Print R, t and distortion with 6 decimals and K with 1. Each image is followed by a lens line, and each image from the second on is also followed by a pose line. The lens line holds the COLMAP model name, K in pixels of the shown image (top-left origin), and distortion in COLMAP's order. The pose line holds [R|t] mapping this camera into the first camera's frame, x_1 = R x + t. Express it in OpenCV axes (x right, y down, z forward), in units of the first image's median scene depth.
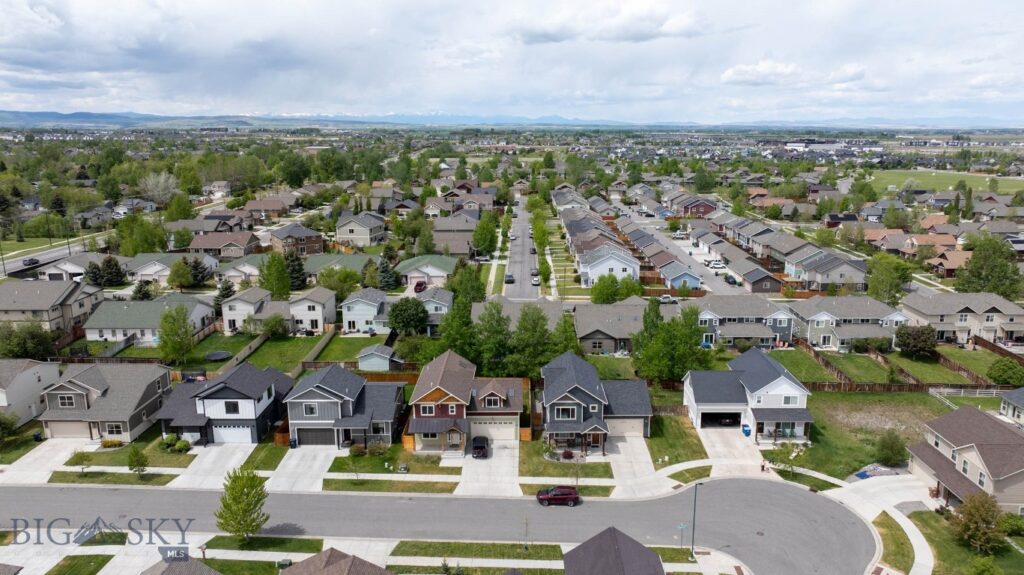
lens RADIAL K [[713.7, 0, 512.0], [0, 713.7, 287.5], [0, 0, 1]] dist [-0.050826, 0.053555]
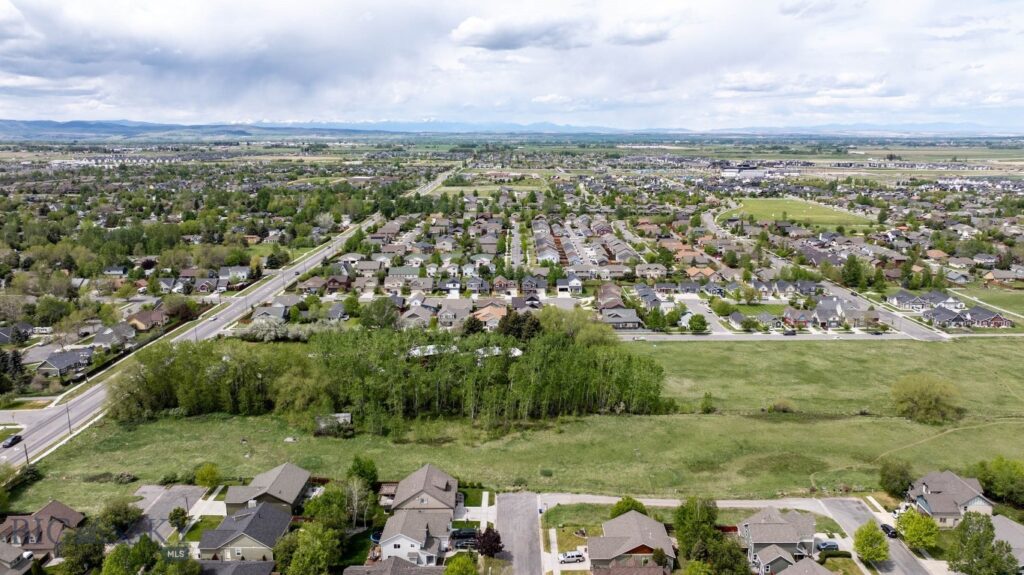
lens RADIAL K [[713.7, 0, 512.0], [0, 713.7, 287.5], [0, 0, 1]] dist [-0.050826, 0.053555]
pose [[0.999937, -0.003511, 0.010683, -0.022751], [0.003592, 0.999965, -0.007603, 0.069503], [-0.010656, 0.007641, 0.999914, -1.138329]]
